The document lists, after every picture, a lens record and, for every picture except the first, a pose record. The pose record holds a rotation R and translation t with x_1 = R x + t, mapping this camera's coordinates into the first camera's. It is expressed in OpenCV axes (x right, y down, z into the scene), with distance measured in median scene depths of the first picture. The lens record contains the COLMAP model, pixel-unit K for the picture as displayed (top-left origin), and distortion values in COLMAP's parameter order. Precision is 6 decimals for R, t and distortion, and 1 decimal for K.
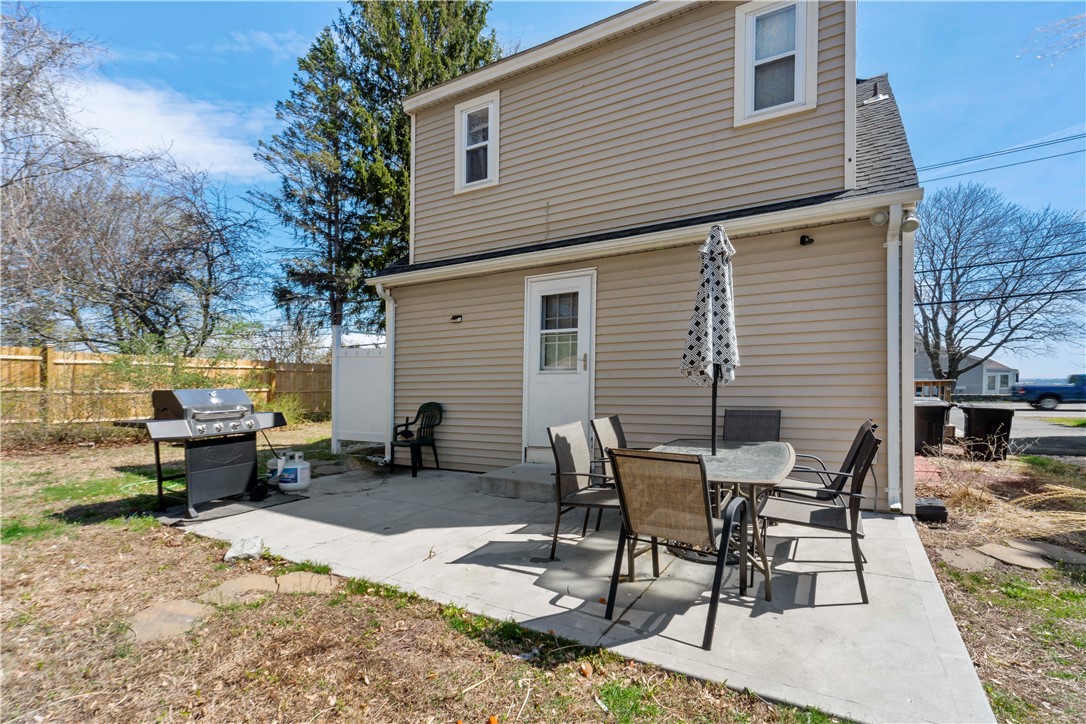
lens RADIAL K [[499.2, 0, 543.4], [0, 499.2, 390.9], [0, 0, 1]] dist [0.000181, 0.000013]
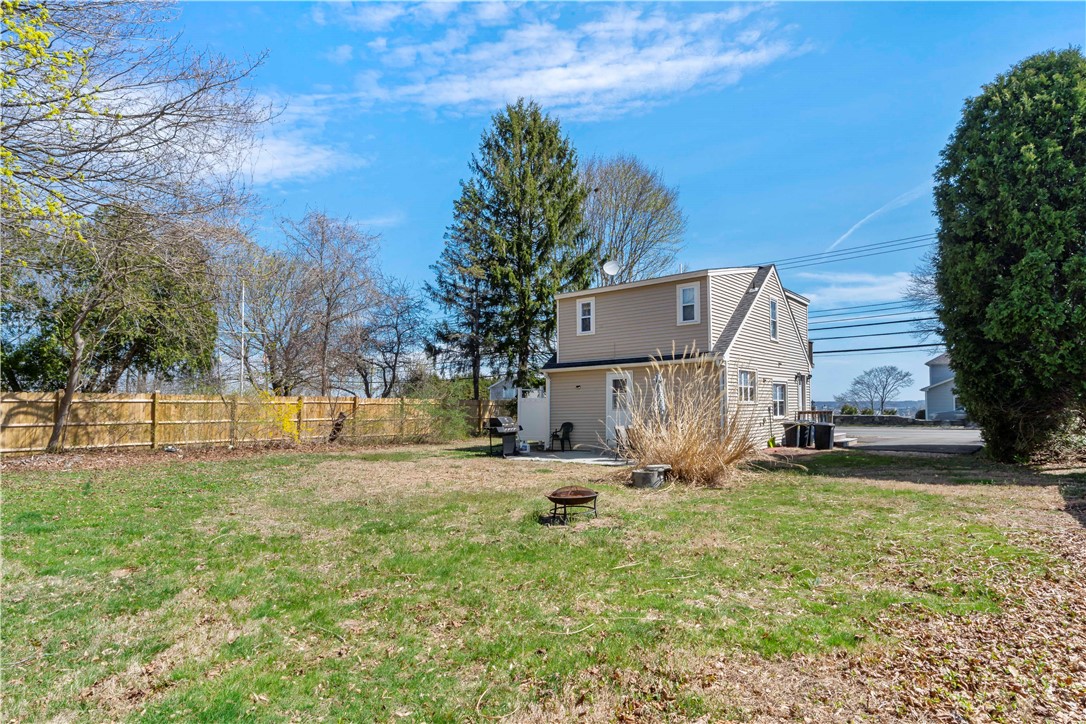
lens RADIAL K [[634.4, 0, 543.0], [0, 634.4, 362.0], [0, 0, 1]] dist [-0.000794, -0.000065]
pose [[0.990186, -0.024149, -0.137654, 0.080542], [0.012228, 0.996151, -0.086794, -0.002398], [0.139220, 0.084258, 0.986670, -2.059669]]
